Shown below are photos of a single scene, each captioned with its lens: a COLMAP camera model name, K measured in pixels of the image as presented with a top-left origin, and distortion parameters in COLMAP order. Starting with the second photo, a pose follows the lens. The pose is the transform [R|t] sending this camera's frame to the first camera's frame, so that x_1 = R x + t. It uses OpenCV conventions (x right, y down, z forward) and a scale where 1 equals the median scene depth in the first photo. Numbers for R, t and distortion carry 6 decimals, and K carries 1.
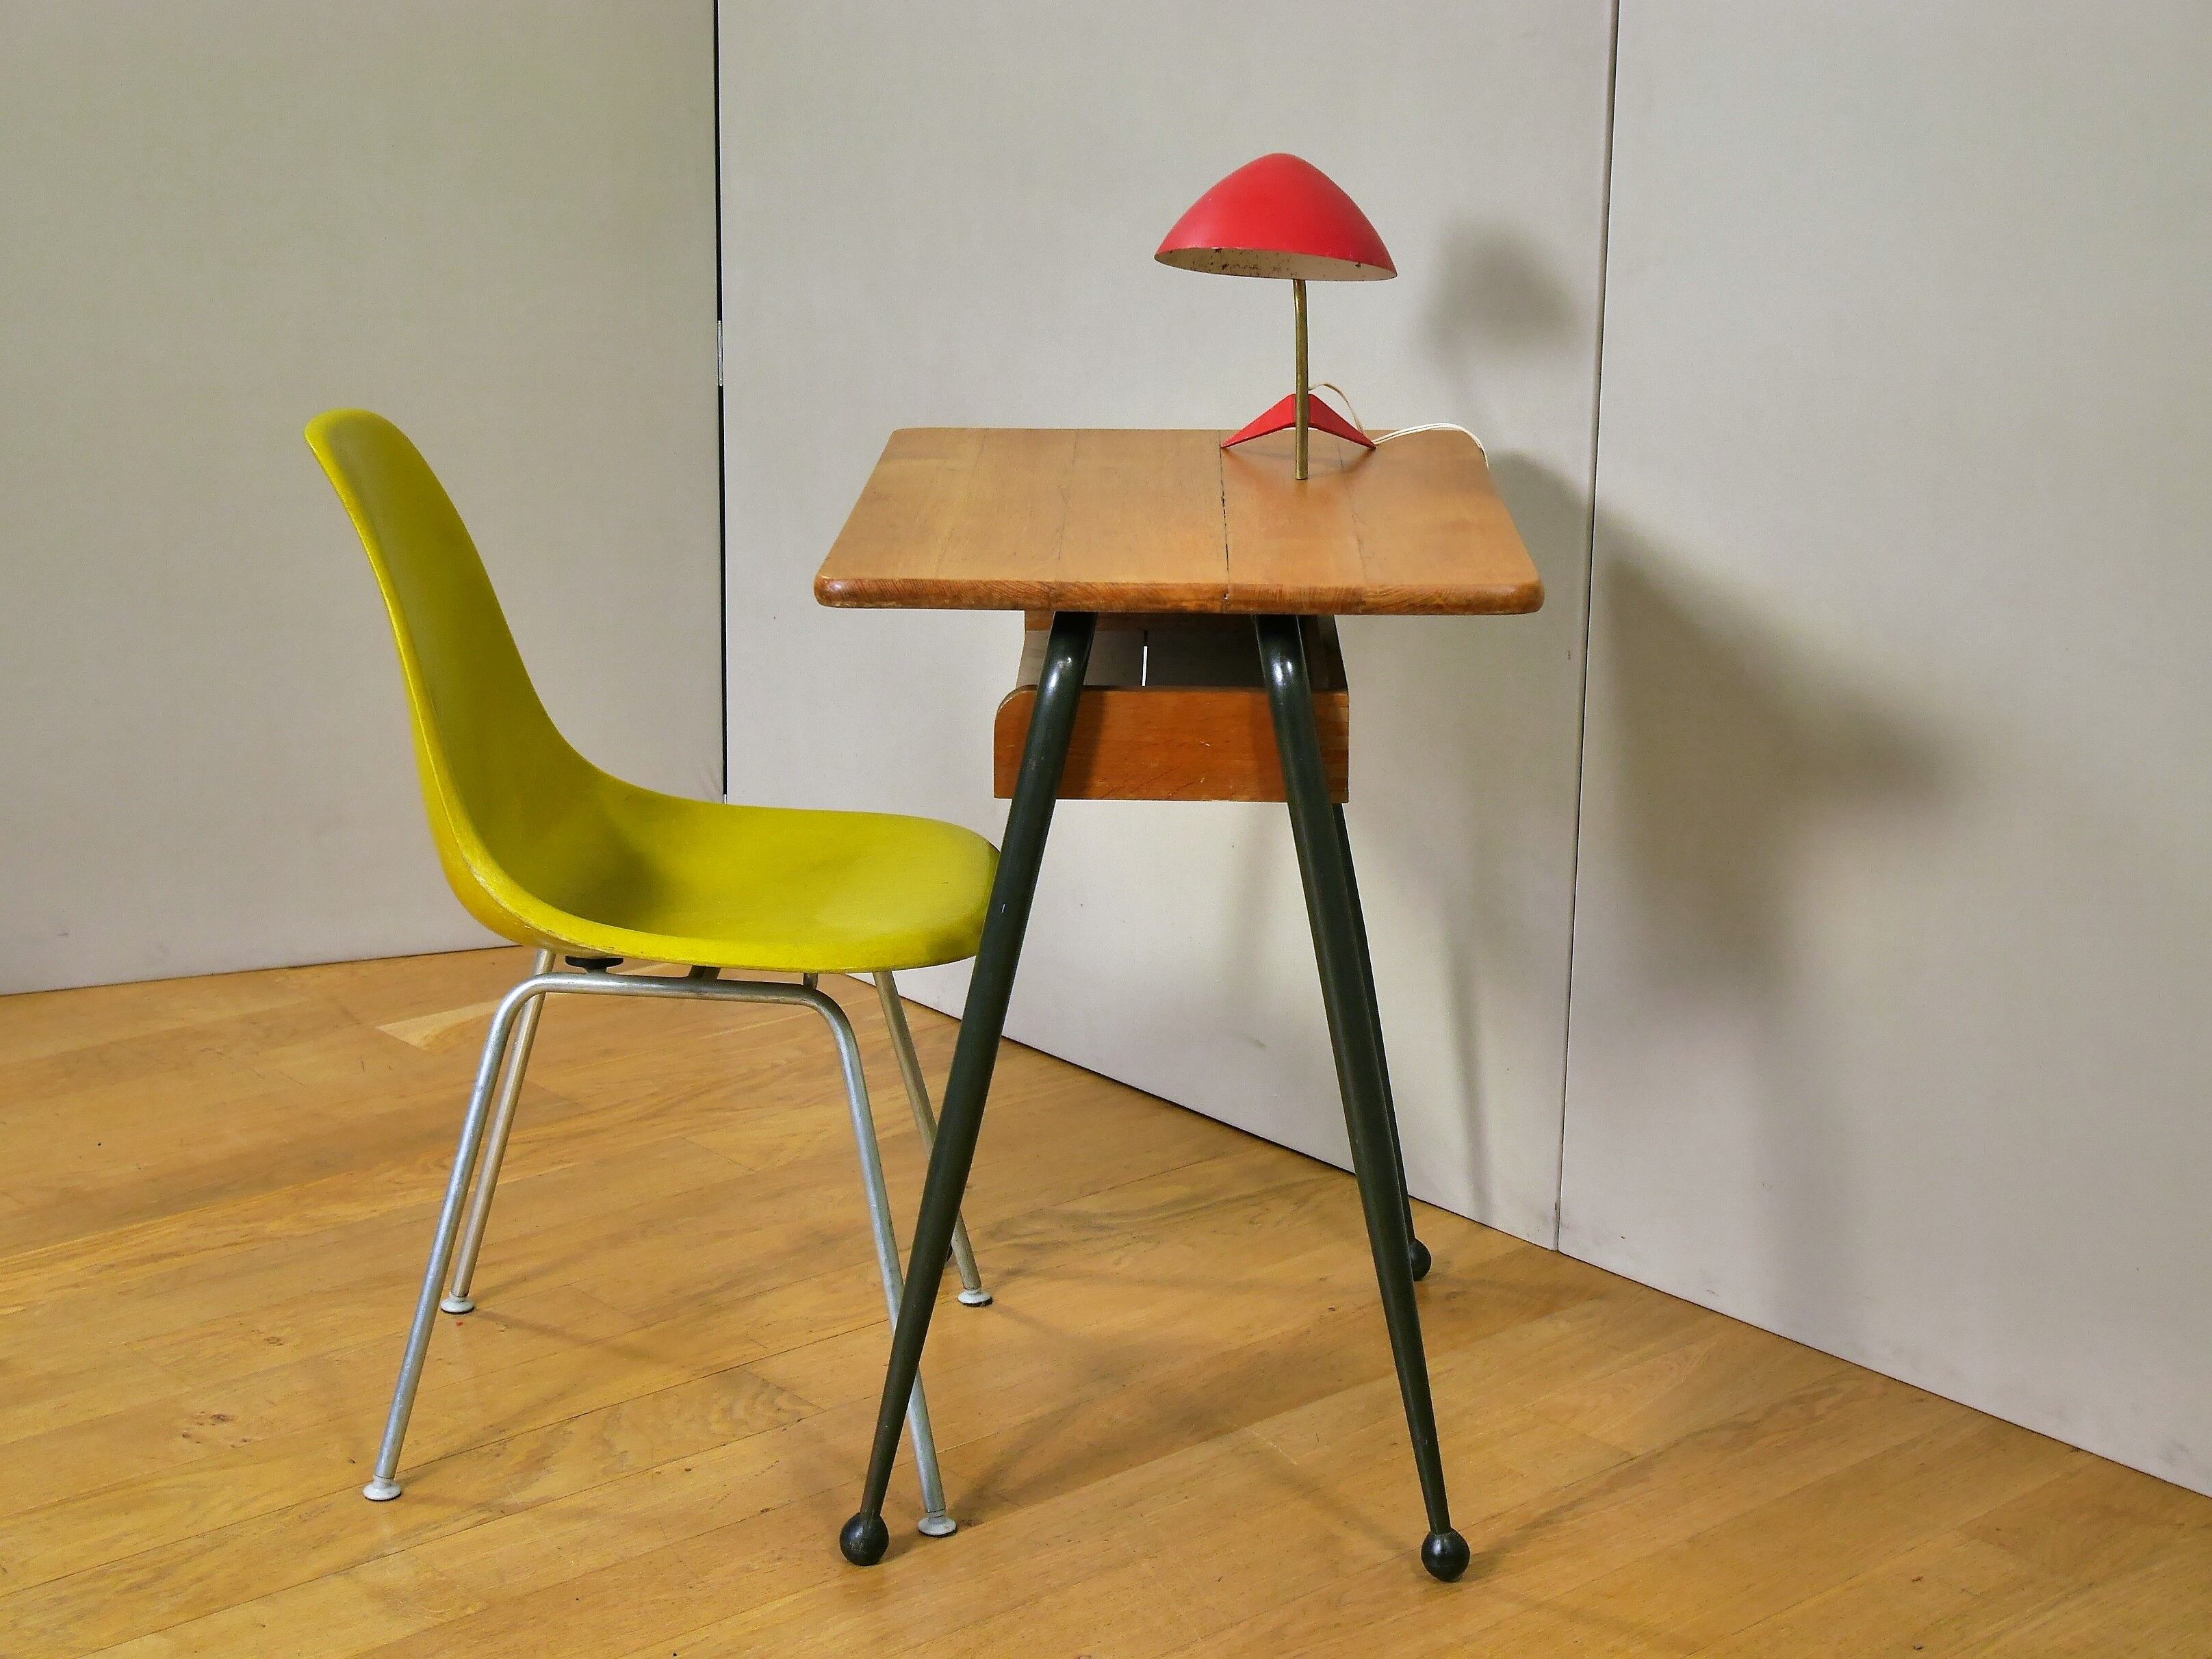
lens RADIAL K [[3773.7, 0, 1106.0], [0, 3773.7, 829.5], [0, 0, 1]] dist [-0.005988, -0.044508]
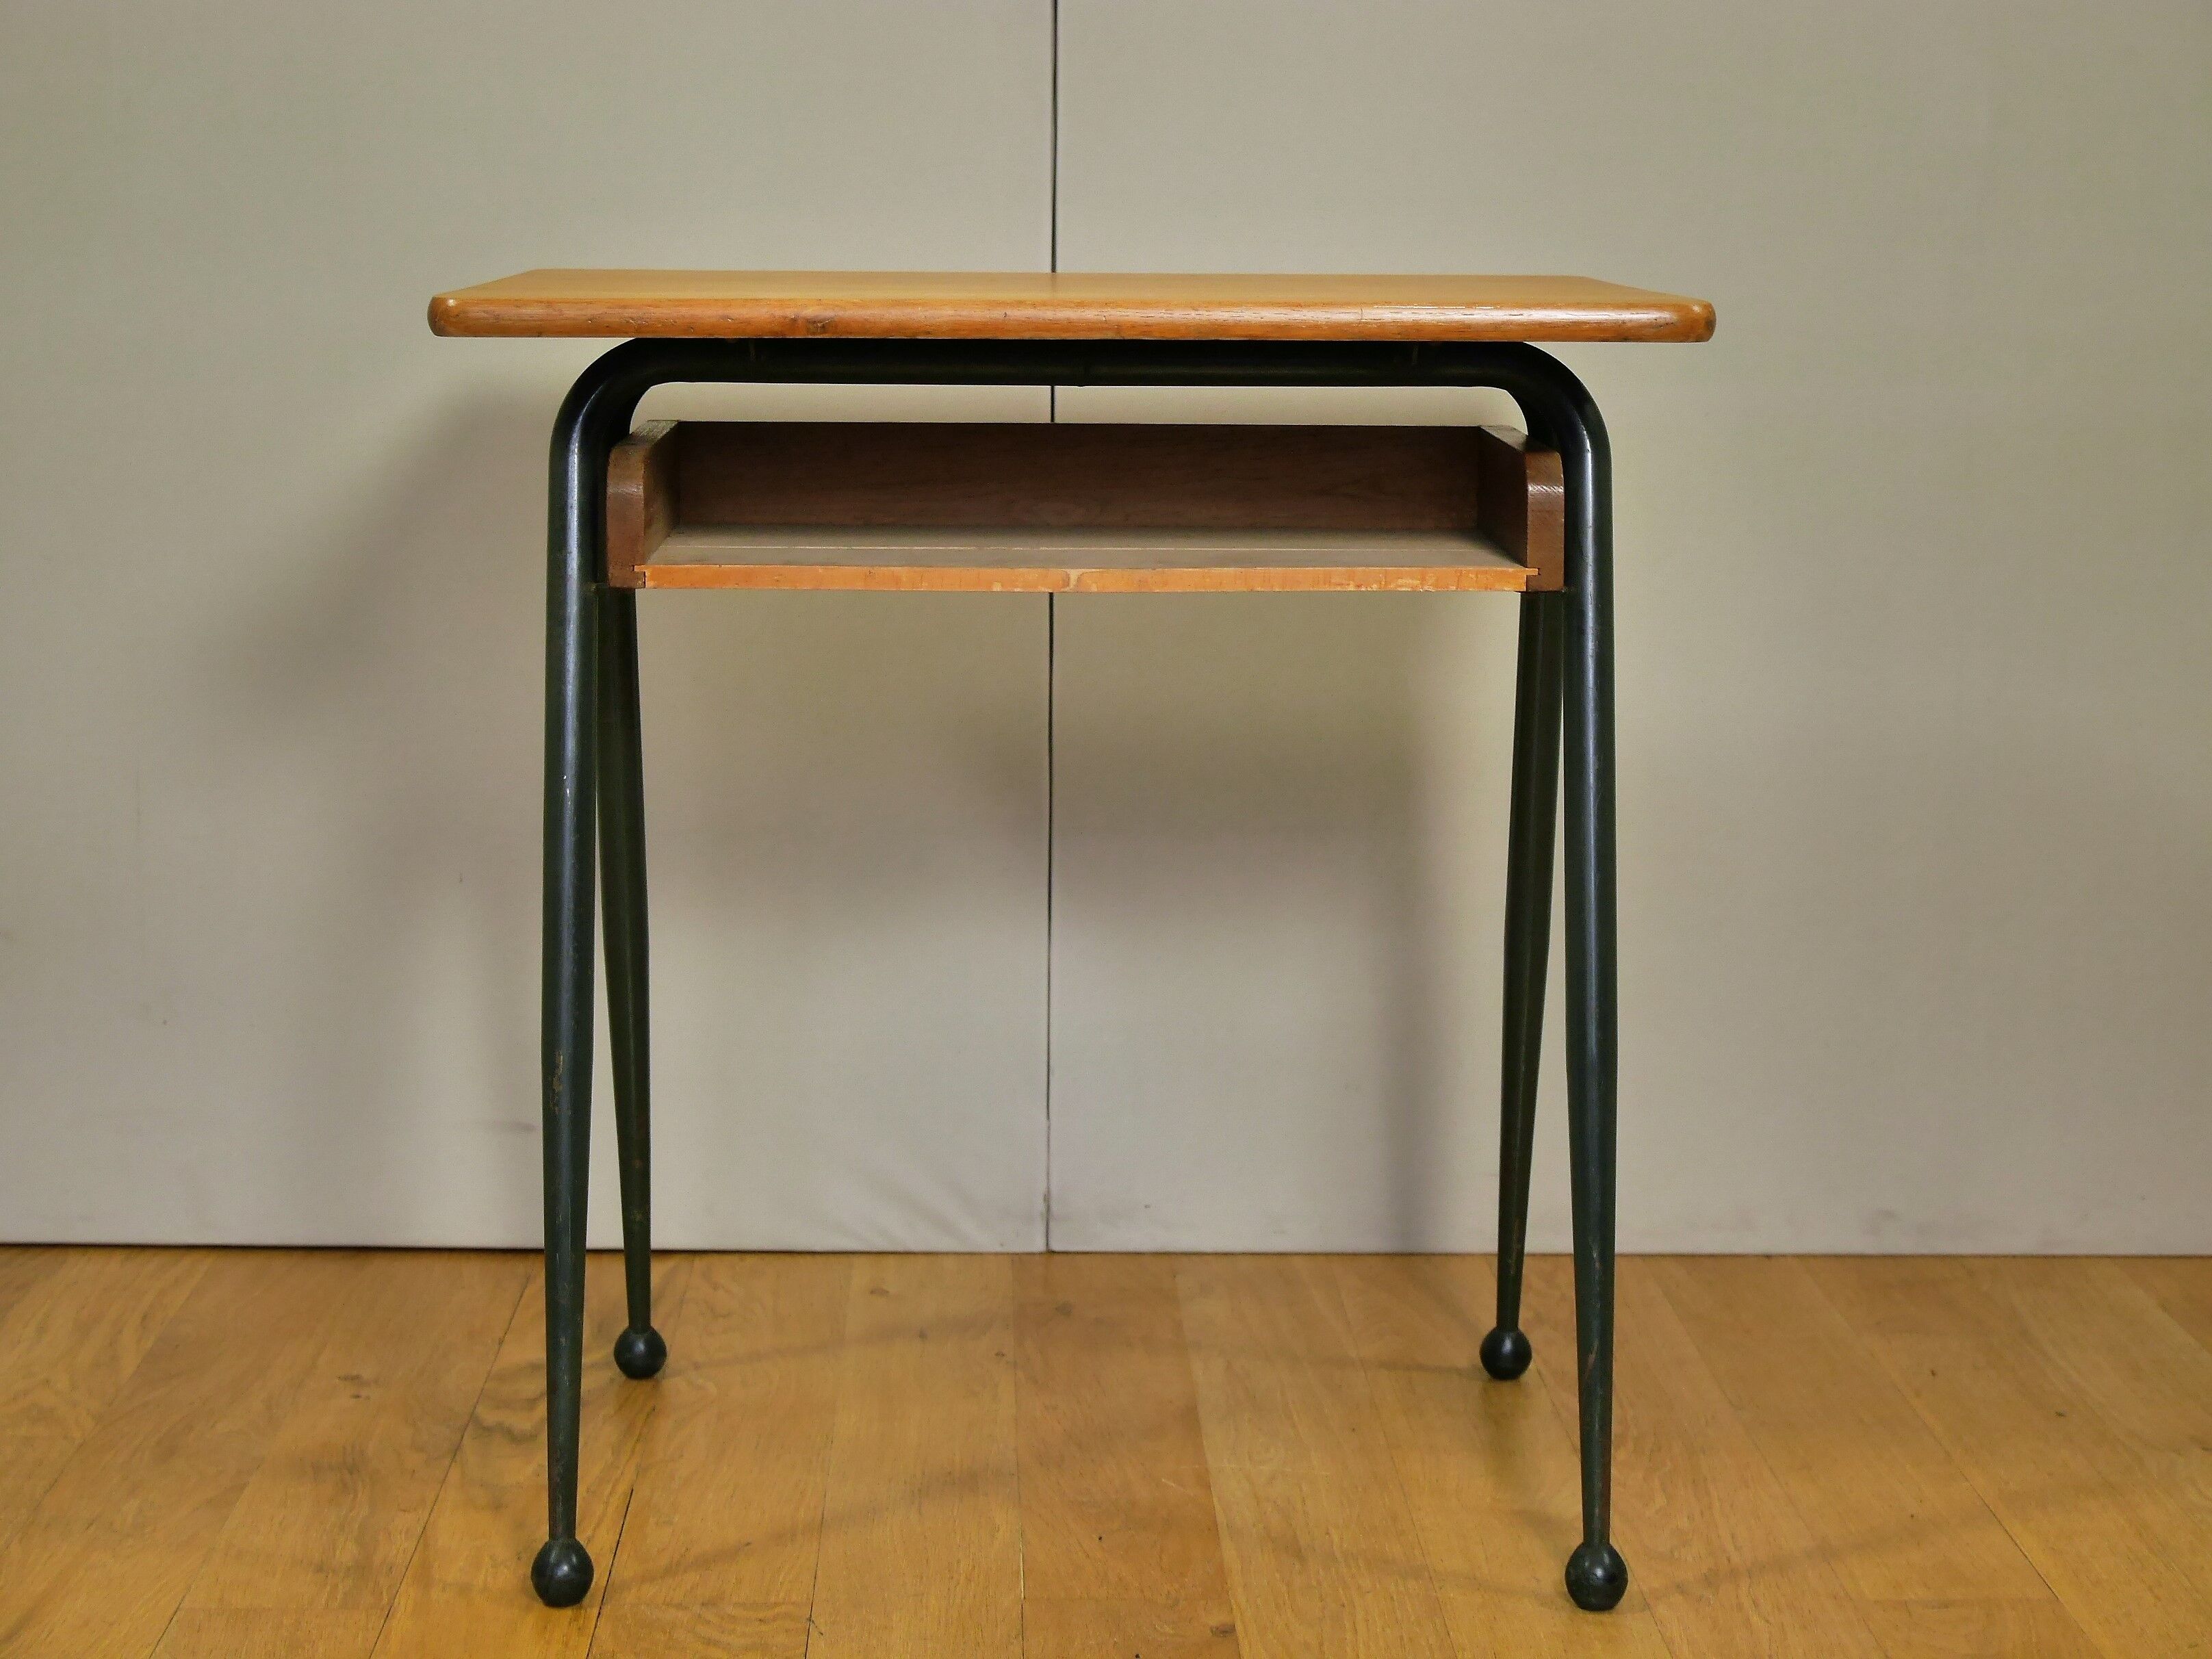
lens RADIAL K [[3887.1, 0, 1106.0], [0, 3887.1, 829.5], [0, 0, 1]] dist [-0.000414, -0.069967]
pose [[0.643690, -0.139839, 0.752402, -0.568497], [0.195222, 0.980641, 0.015244, 0.009537], [-0.739967, 0.137073, 0.658528, 0.447836]]
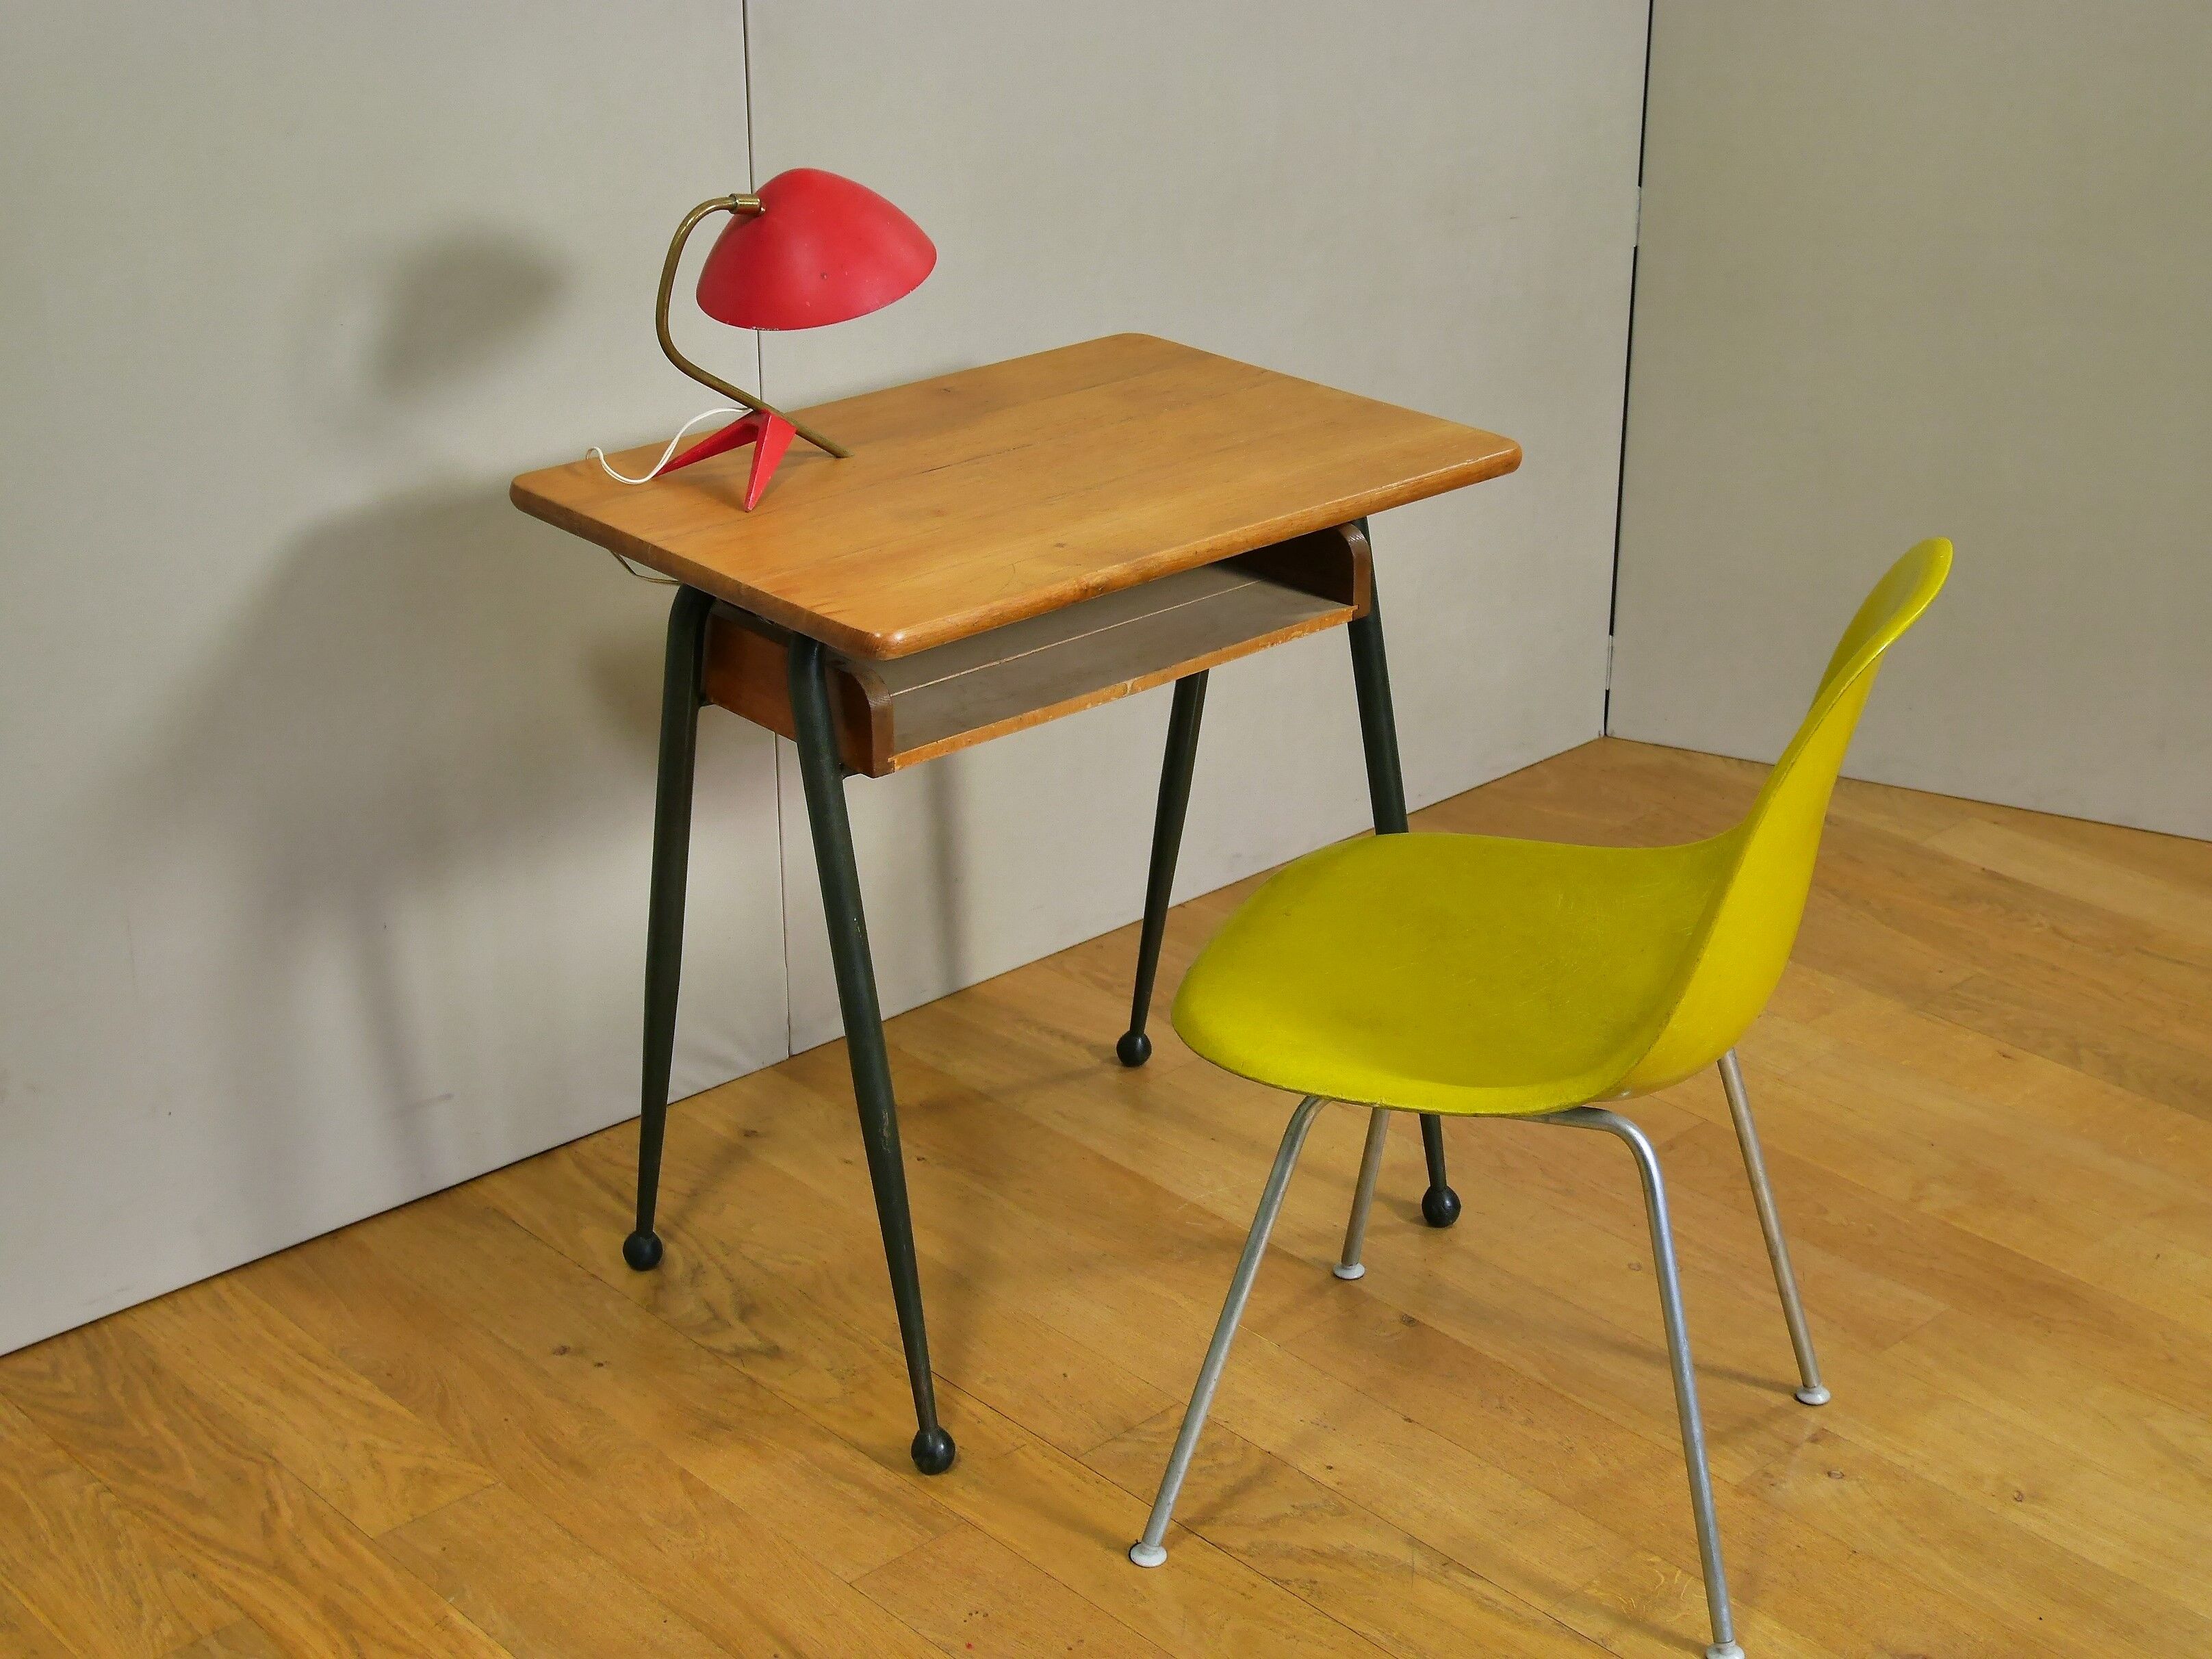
lens RADIAL K [[3296.1, 0, 1106.0], [0, 3296.1, 829.5], [0, 0, 1]] dist [-0.025104, 0.004035]
pose [[-0.027471, -0.404092, 0.914306, -0.829342], [0.254495, 0.881685, 0.397321, -0.345357], [-0.966684, 0.243601, 0.078618, 0.903664]]
